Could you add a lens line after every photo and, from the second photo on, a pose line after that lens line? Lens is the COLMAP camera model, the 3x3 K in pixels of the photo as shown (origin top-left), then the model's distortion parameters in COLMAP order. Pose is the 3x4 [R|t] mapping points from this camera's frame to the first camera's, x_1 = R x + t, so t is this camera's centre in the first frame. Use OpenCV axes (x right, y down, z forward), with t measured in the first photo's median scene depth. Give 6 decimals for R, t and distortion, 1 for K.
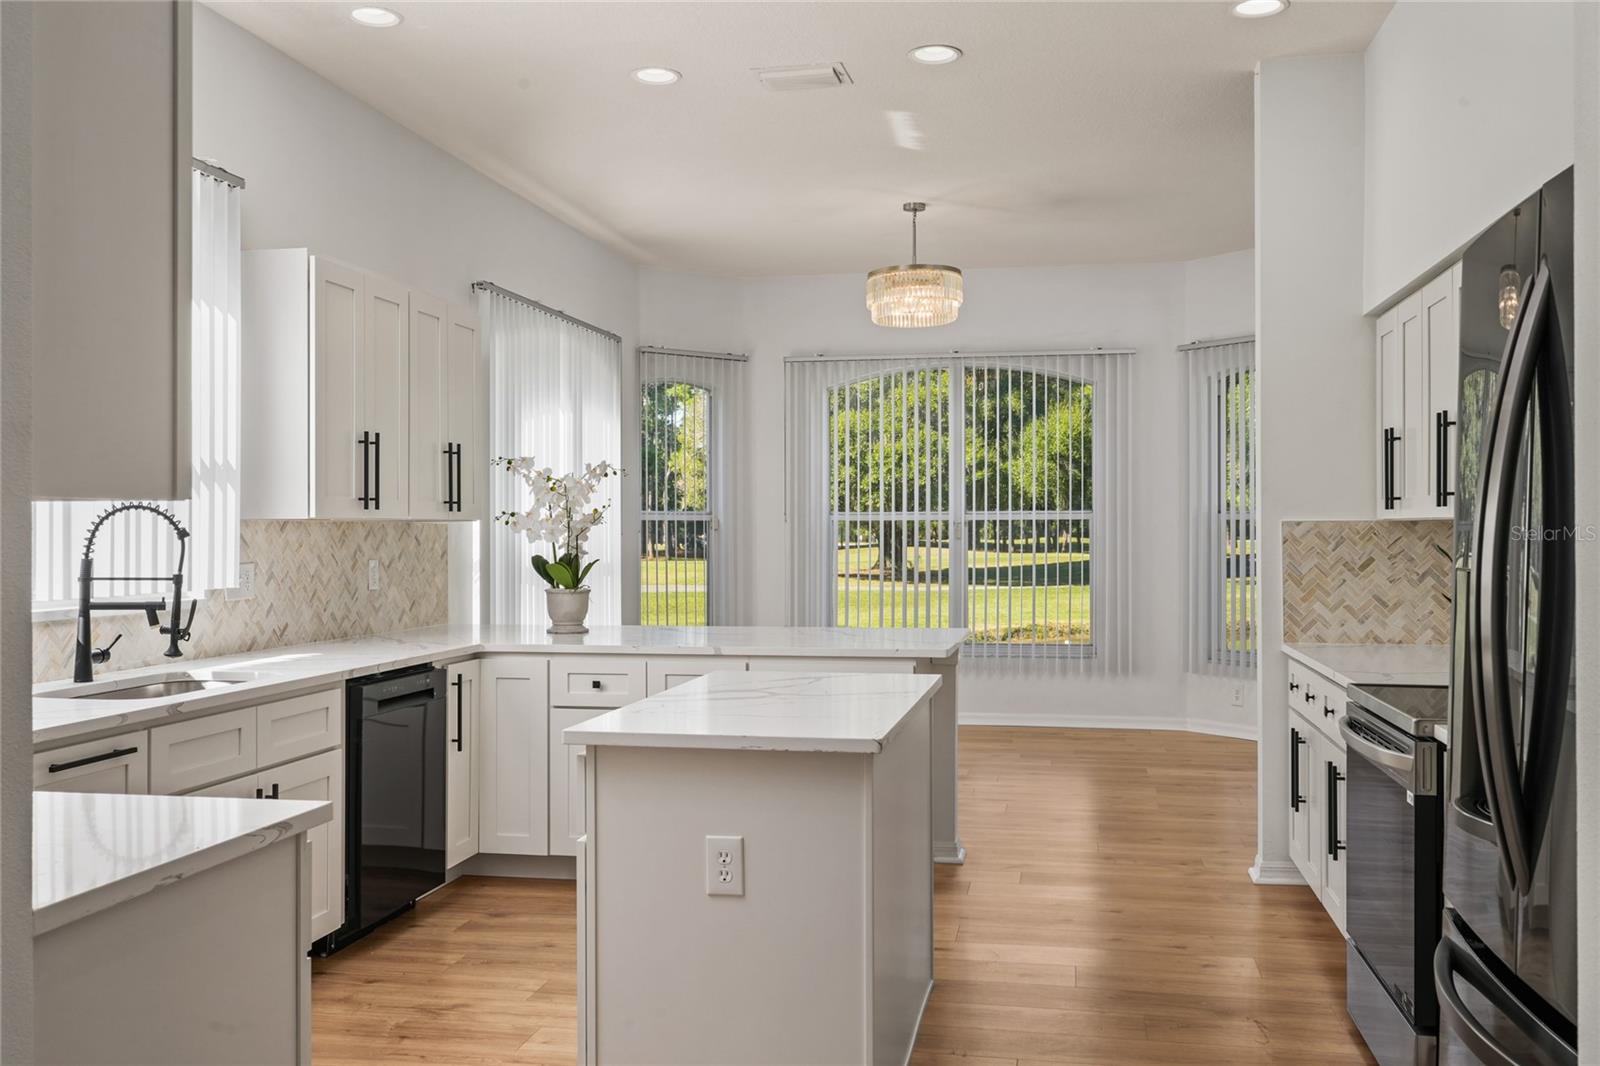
lens RADIAL K [[1424.1, 0, 801.2], [0, 1424.1, 525.1], [0, 0, 1]] dist [0.004042, -0.003385]
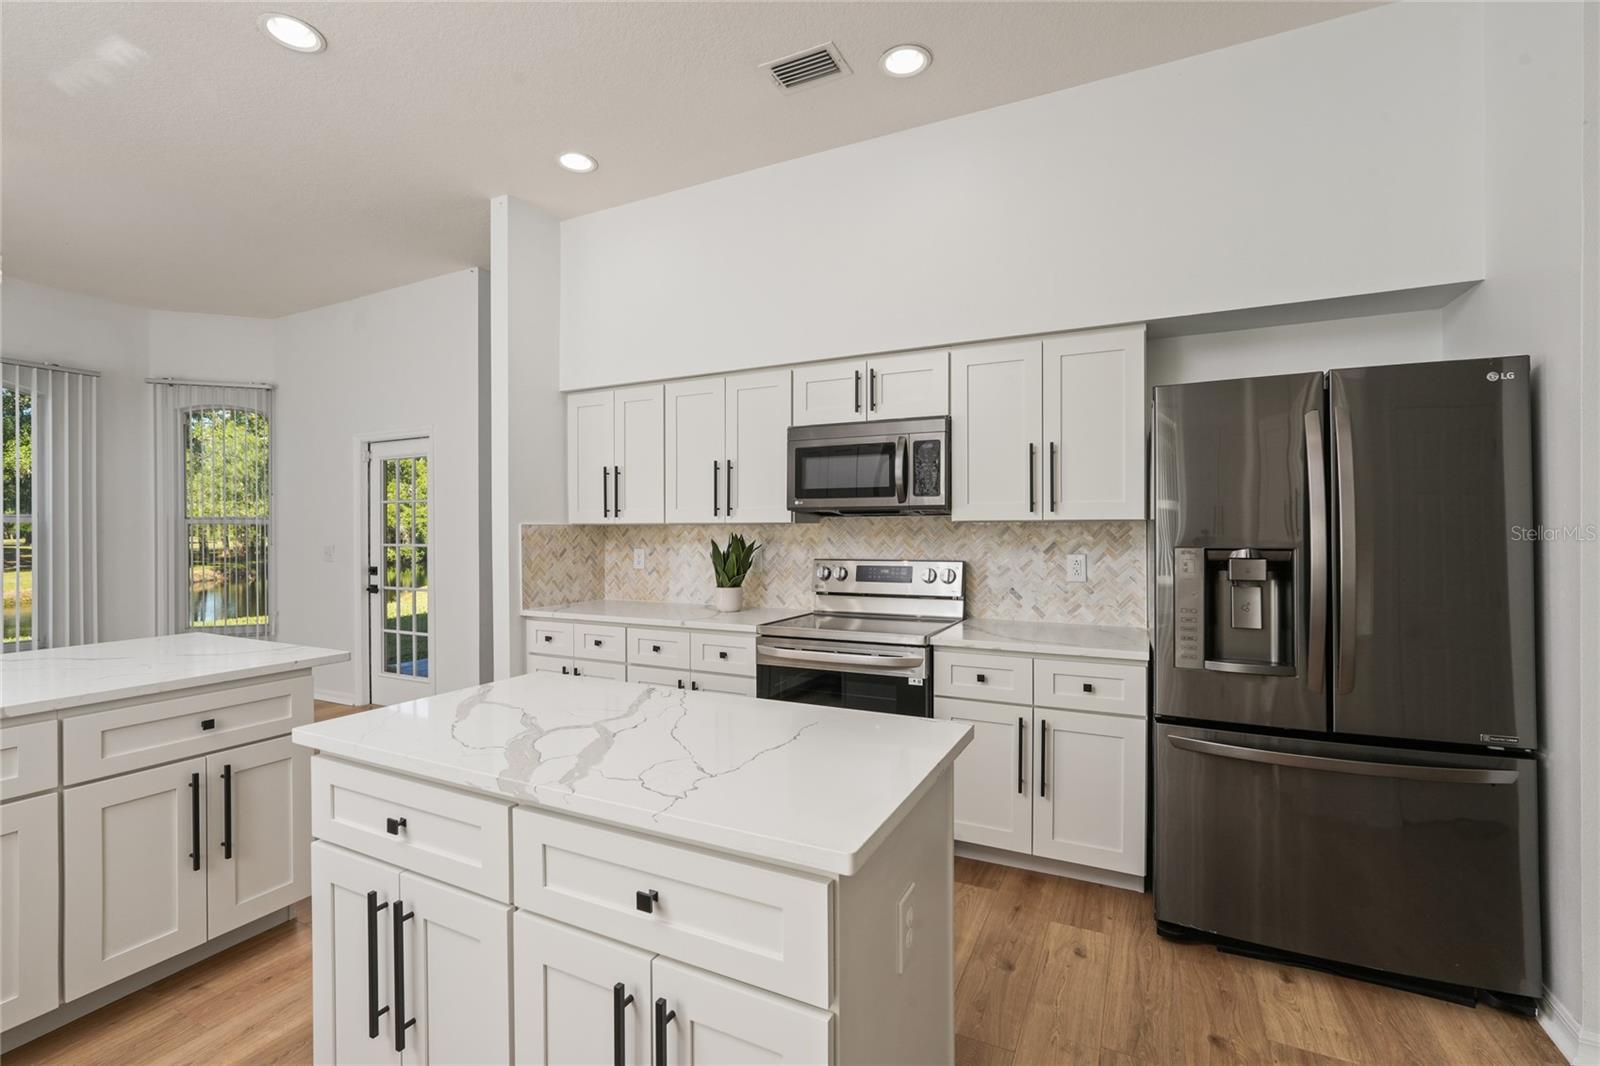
lens RADIAL K [[704.4, 0, 804.1], [0, 704.4, 532.6], [0, 0, 1]] dist [-0.010726, 0.004405]
pose [[0.267140, -0.001009, 0.963657, -0.250282], [-0.001238, 0.999998, 0.001391, 0.004041], [-0.963657, -0.001565, 0.267139, 0.511969]]
